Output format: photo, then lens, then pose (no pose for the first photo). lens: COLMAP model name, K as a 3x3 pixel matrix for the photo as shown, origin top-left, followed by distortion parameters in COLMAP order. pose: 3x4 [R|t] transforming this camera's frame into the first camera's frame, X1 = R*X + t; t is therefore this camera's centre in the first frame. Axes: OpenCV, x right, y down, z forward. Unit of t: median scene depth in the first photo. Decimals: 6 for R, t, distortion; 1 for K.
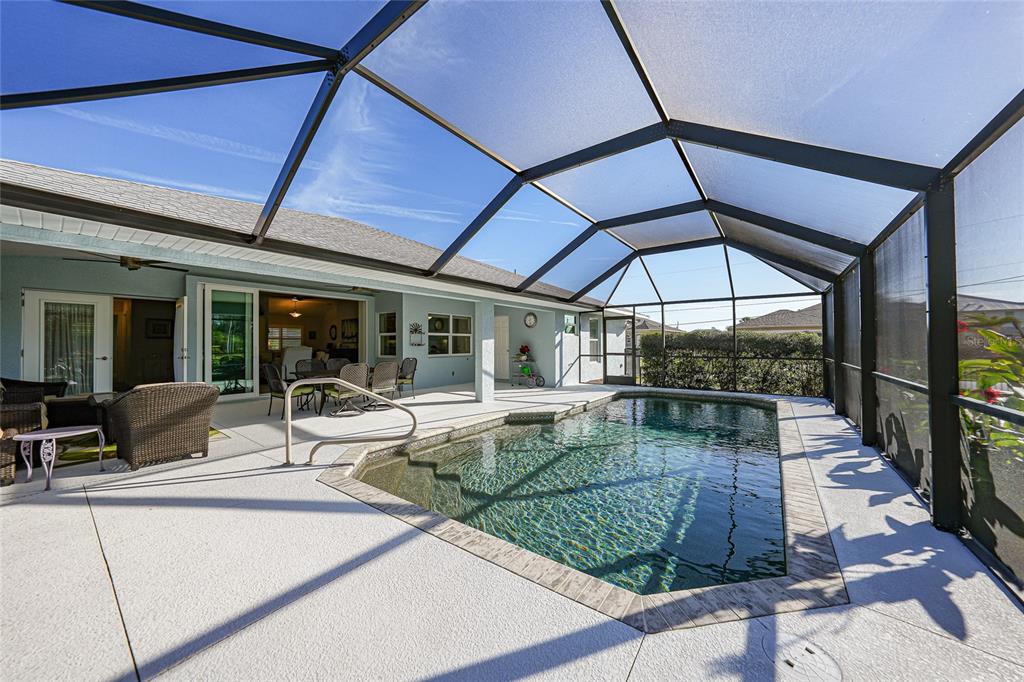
lens RADIAL K [[359.5, 0, 513.0], [0, 359.5, 335.9], [0, 0, 1]] dist [-0.024652, 0.007425]
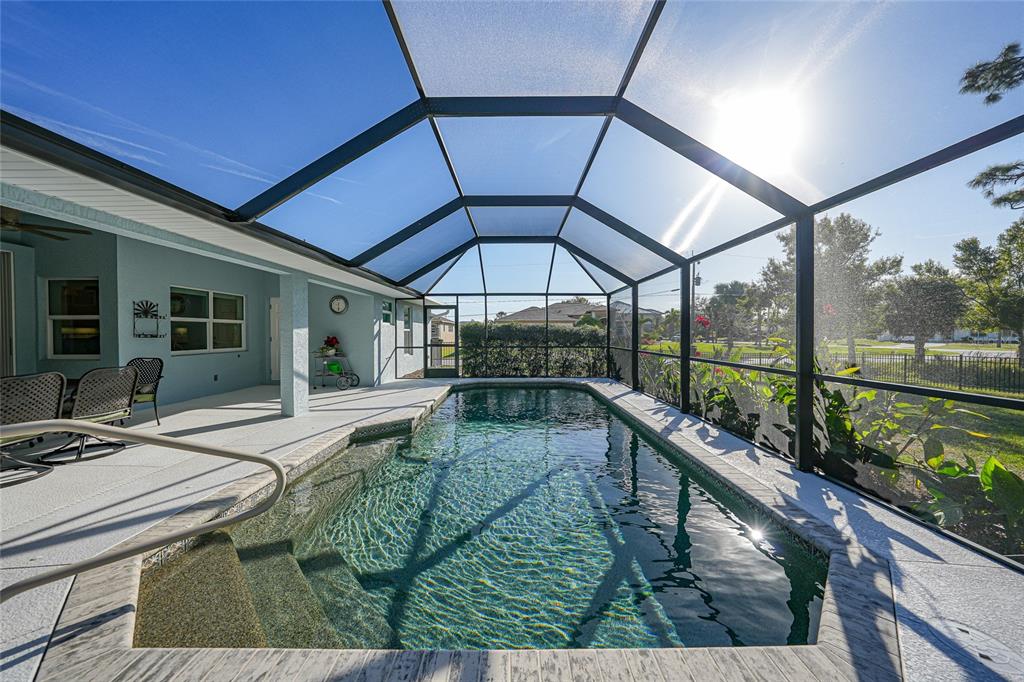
lens RADIAL K [[359.5, 0, 513.0], [0, 359.5, 335.9], [0, 0, 1]] dist [-0.024652, 0.007425]
pose [[0.804649, -0.001170, 0.593750, -0.130519], [-0.014892, 0.999644, 0.022151, 0.002166], [-0.593564, -0.026666, 0.804345, 0.148488]]
